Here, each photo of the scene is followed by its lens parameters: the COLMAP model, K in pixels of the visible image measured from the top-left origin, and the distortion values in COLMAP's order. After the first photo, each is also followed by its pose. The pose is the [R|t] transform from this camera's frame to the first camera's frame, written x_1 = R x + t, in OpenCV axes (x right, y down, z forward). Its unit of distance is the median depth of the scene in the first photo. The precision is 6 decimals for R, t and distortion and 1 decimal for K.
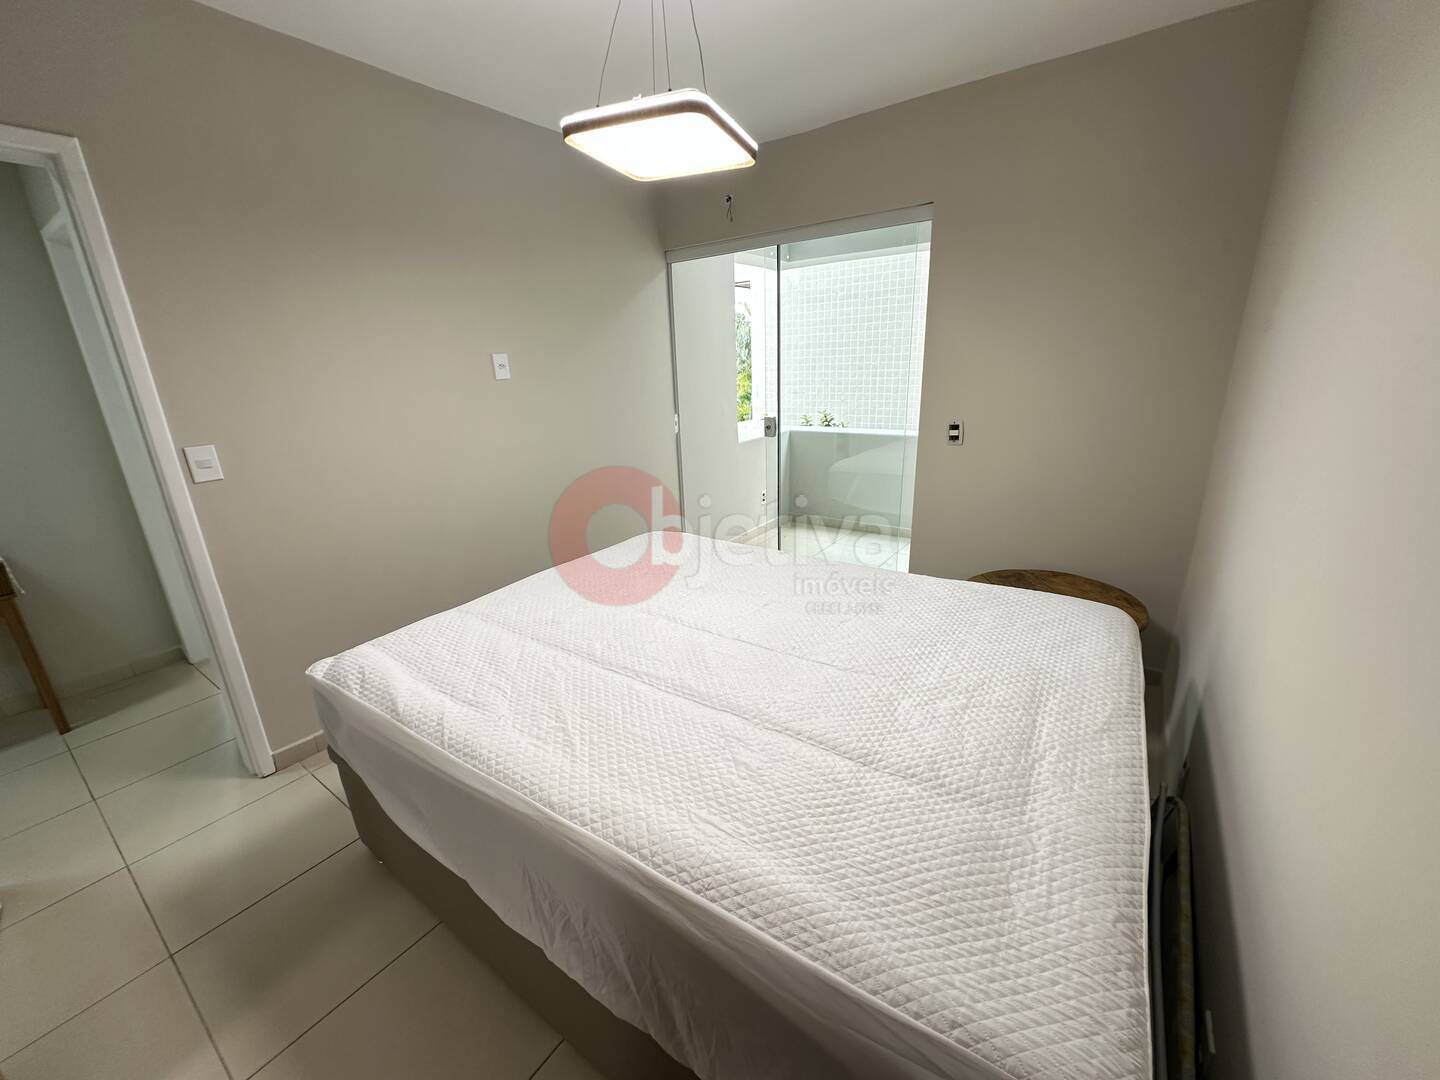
lens RADIAL K [[576.2, 0, 719.1], [0, 576.2, 538.0], [0, 0, 1]] dist [-0.001426, 0.000542]
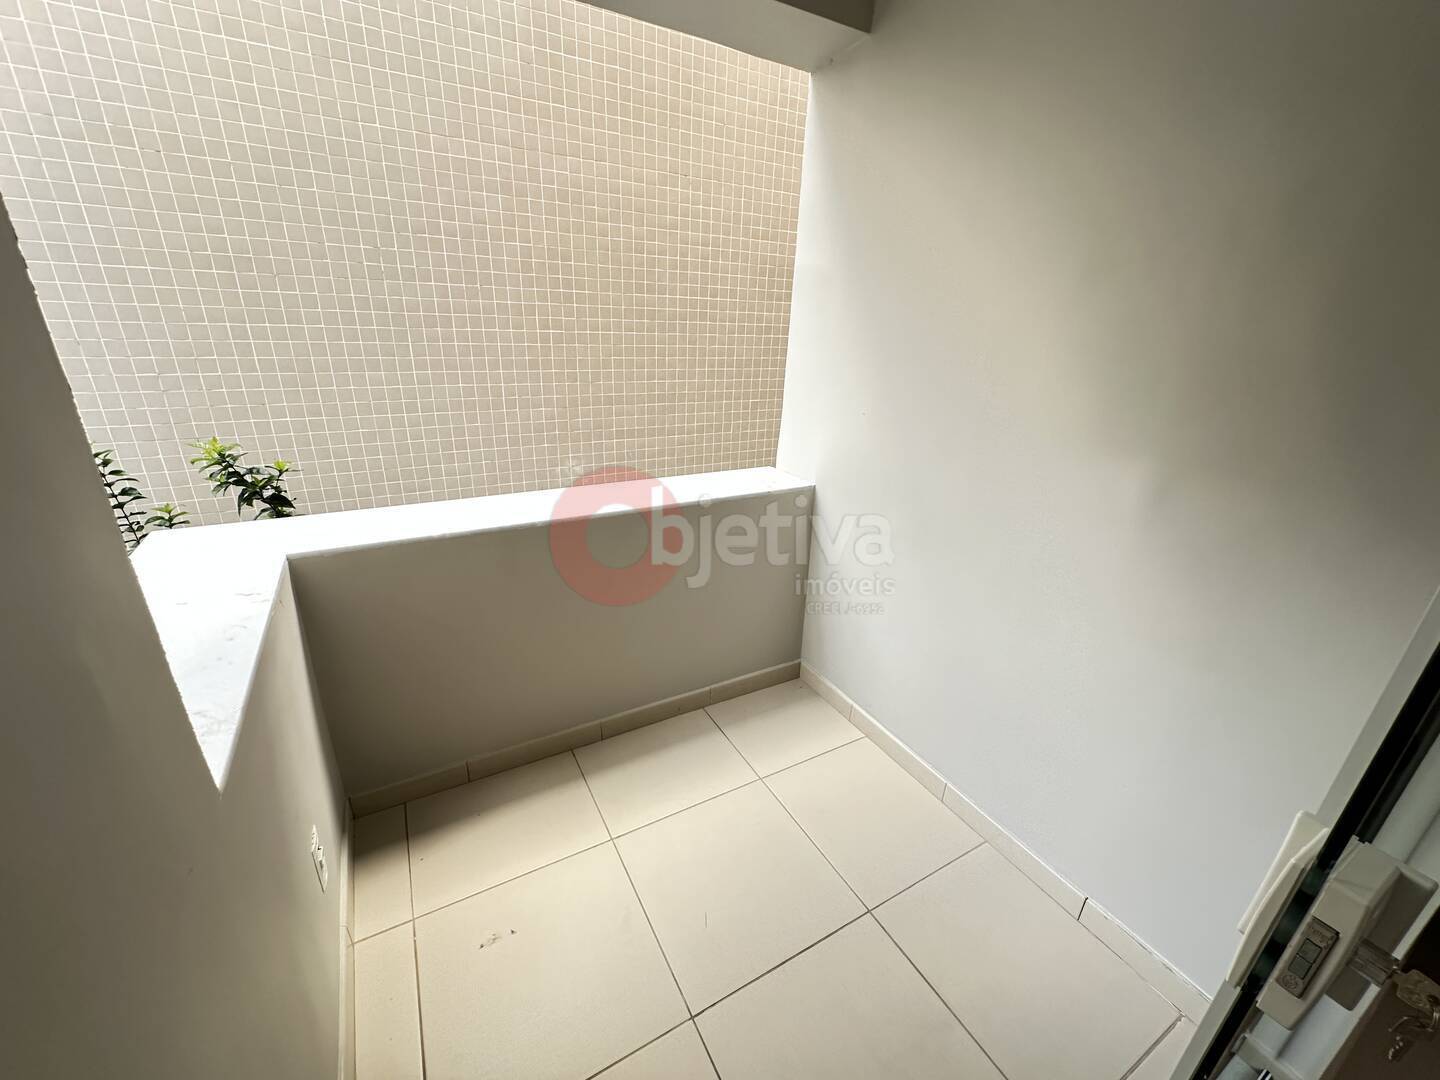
lens RADIAL K [[576.2, 0, 719.1], [0, 576.2, 538.0], [0, 0, 1]] dist [-0.001426, 0.000542]
pose [[0.425307, -0.278757, 0.861051, -0.042347], [0.216494, 0.955101, 0.202270, -0.380570], [-0.878774, 0.100386, 0.466560, 1.280034]]
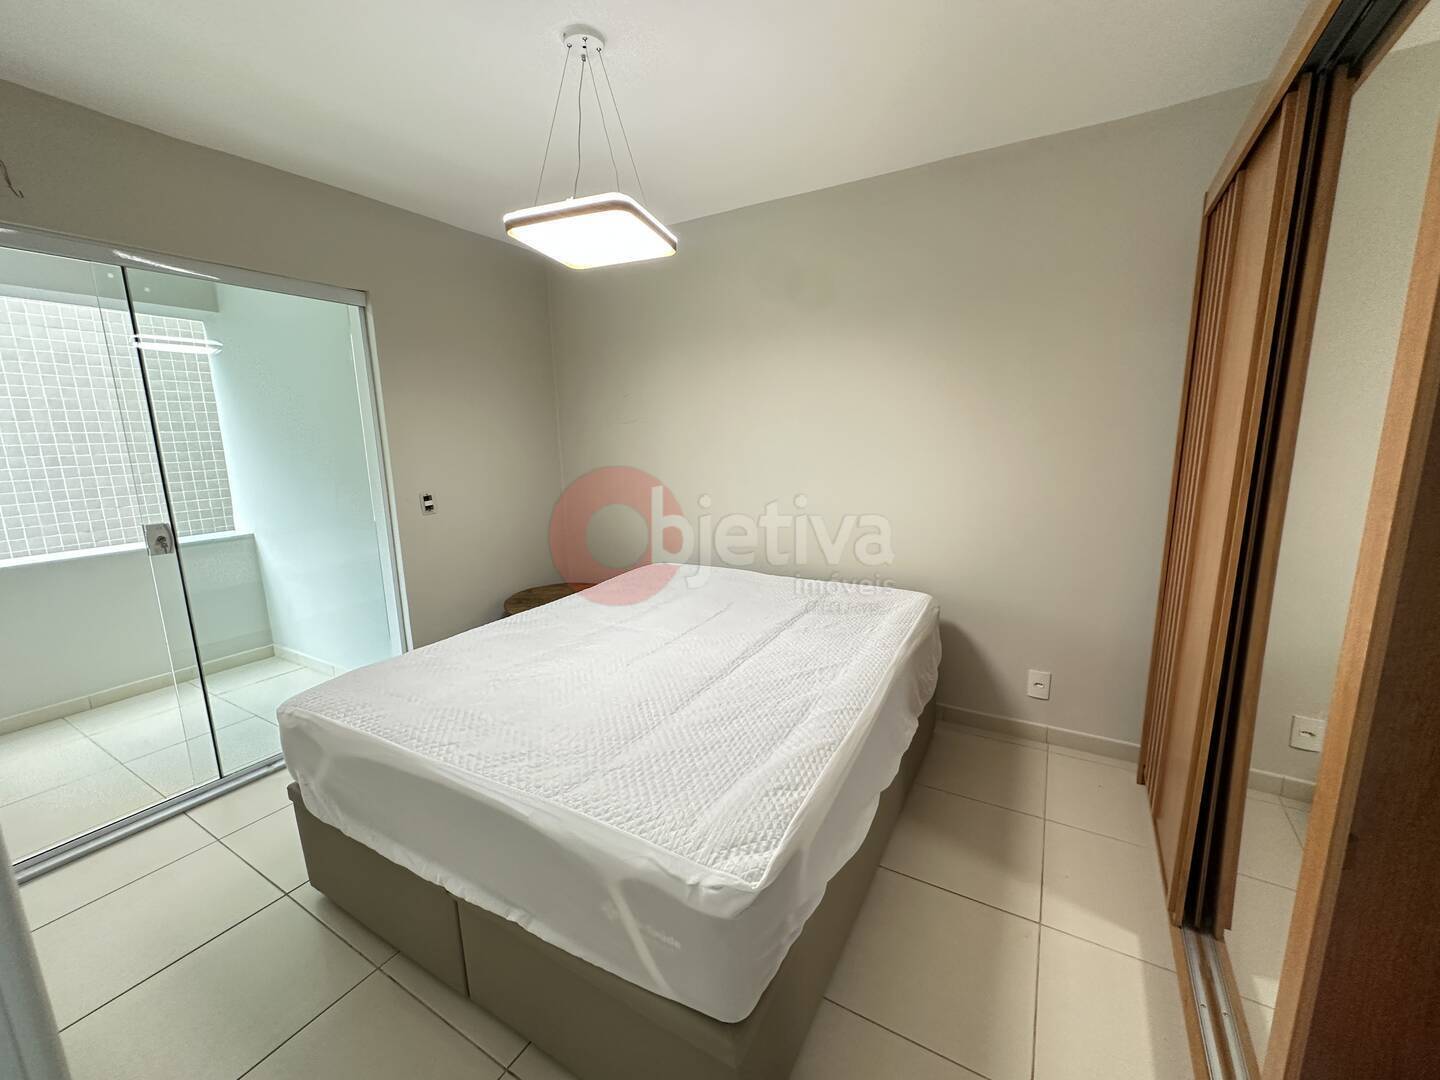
lens RADIAL K [[576.2, 0, 719.1], [0, 576.2, 538.0], [0, 0, 1]] dist [-0.001426, 0.000542]
pose [[-0.088983, -0.142638, 0.985767, -0.725806], [0.320967, 0.932793, 0.163946, -0.123717], [-0.942901, 0.330987, -0.037220, 0.546206]]
